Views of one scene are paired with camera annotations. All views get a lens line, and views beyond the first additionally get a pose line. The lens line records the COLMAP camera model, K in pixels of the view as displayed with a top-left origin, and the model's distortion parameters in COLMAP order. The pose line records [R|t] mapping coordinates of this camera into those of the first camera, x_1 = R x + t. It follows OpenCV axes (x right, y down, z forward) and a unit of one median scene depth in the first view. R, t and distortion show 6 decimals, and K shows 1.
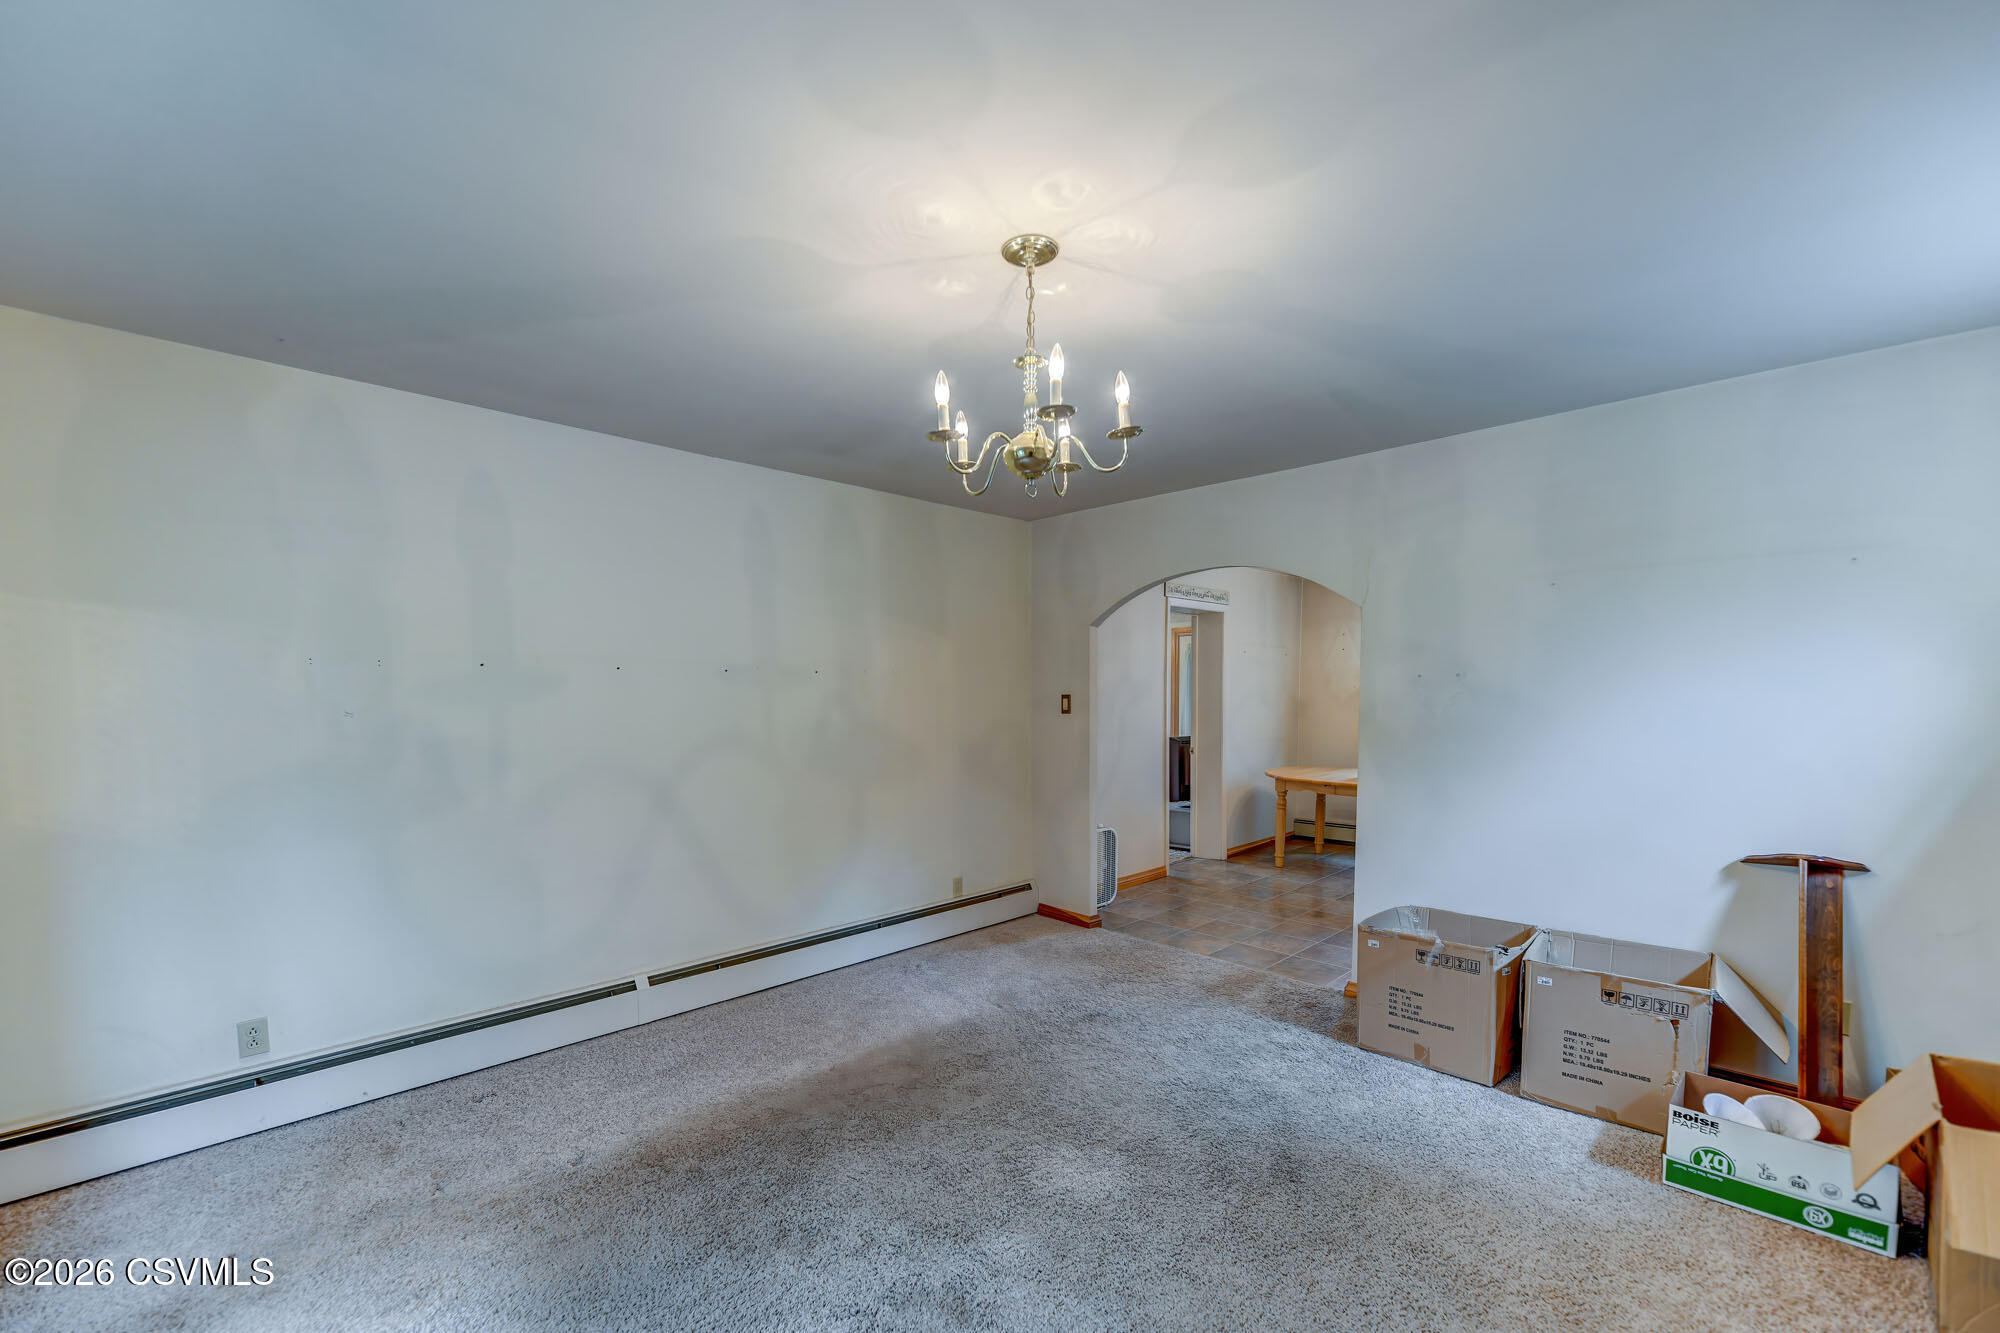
lens RADIAL K [[779.4, 0, 998.6], [0, 779.4, 746.8], [0, 0, 1]] dist [0.000085, 0.000070]
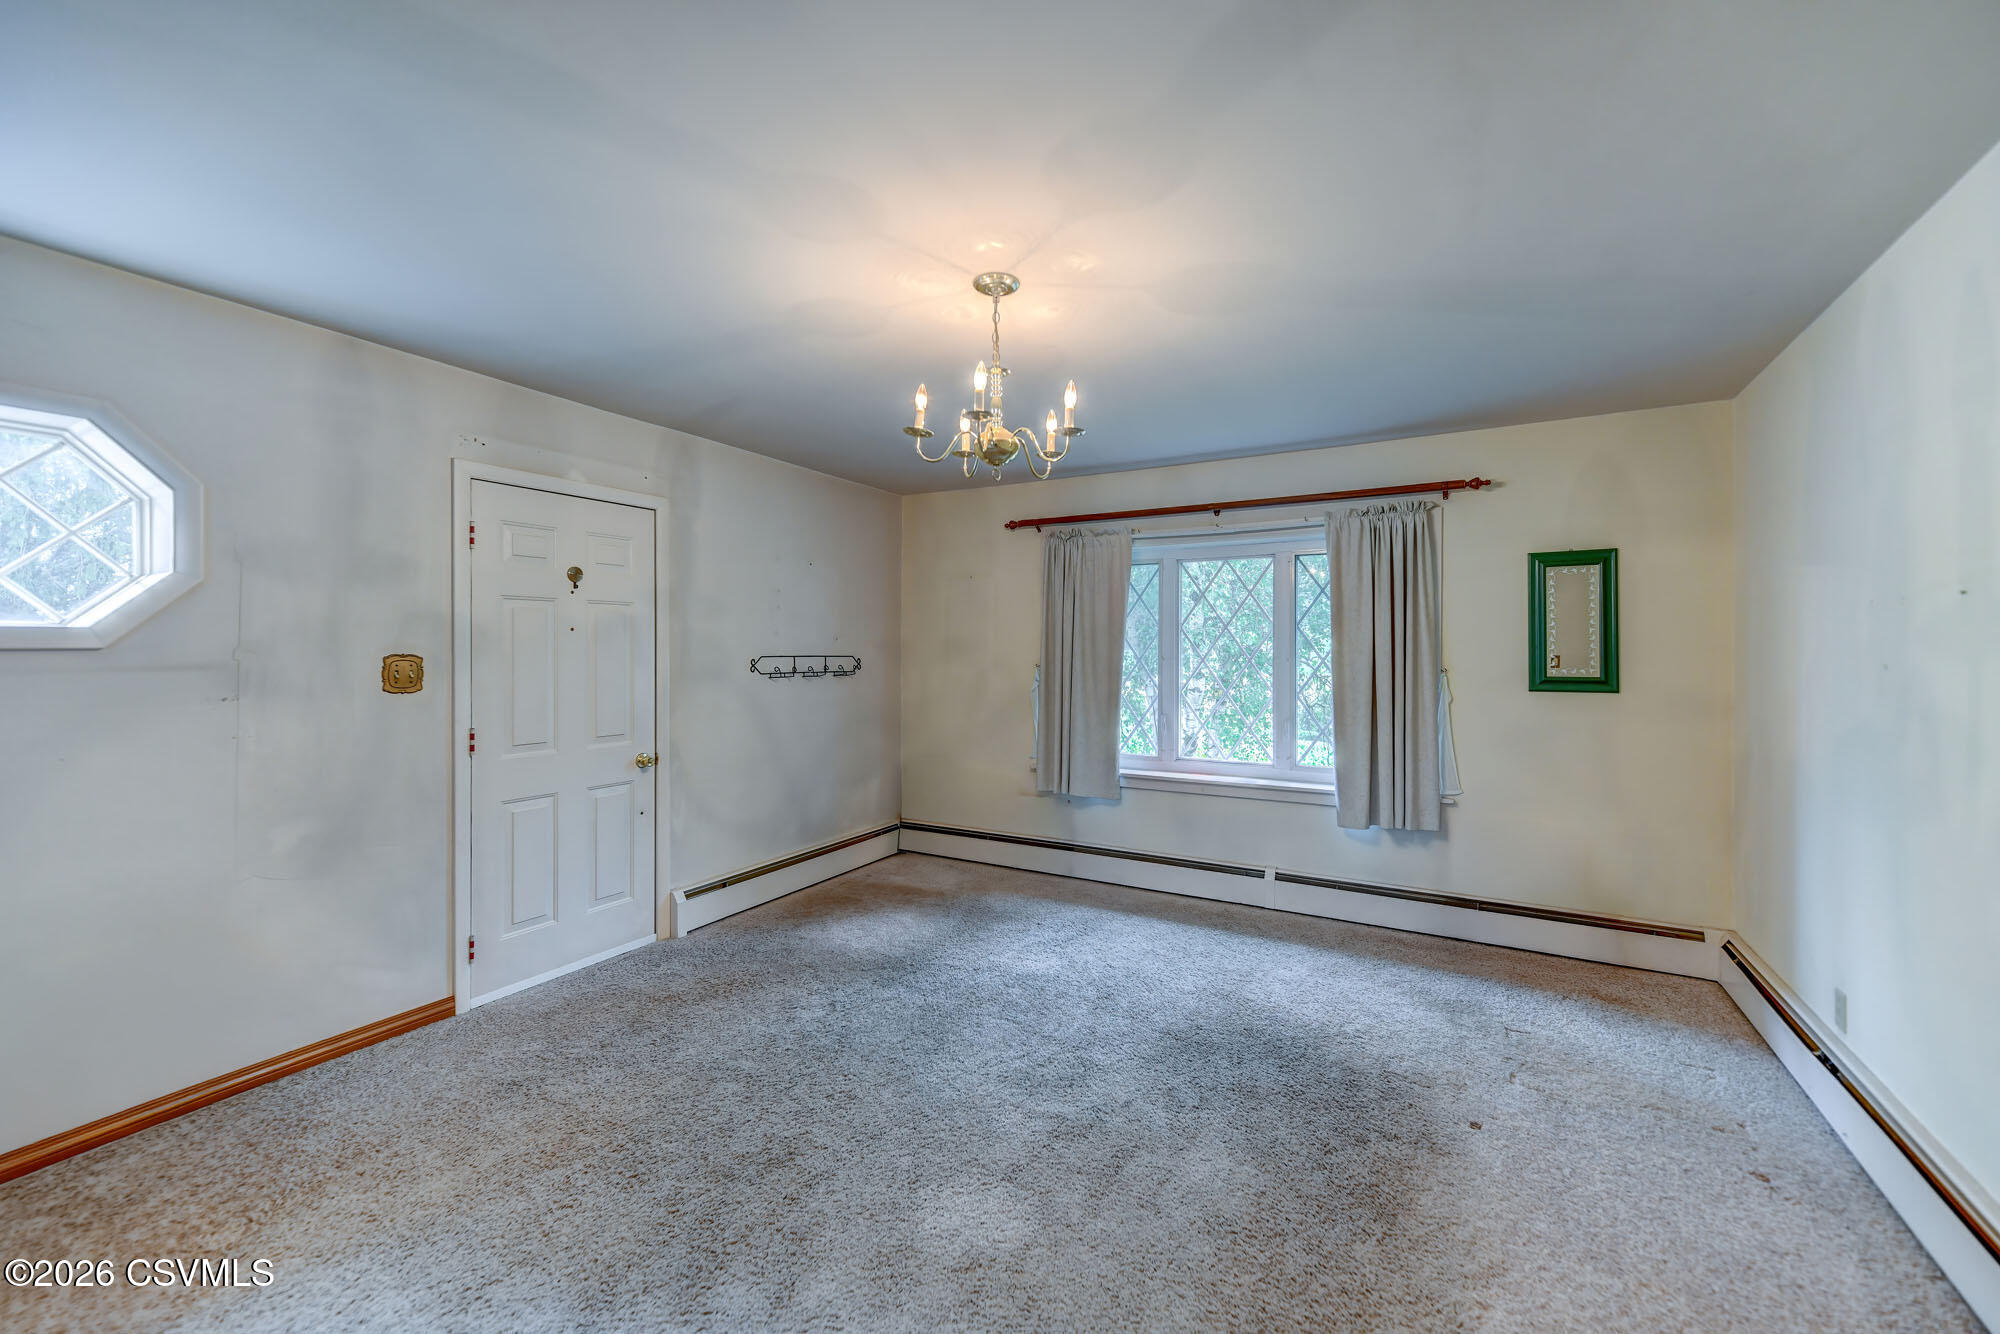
lens RADIAL K [[818.3, 0, 990.9], [0, 818.3, 644.0], [0, 0, 1]] dist [0.003187, -0.000161]
pose [[-0.967328, 0.002103, -0.253519, 0.279379], [-0.010670, 0.998742, 0.048997, -0.100288], [0.253303, 0.050102, -0.966089, 1.684878]]
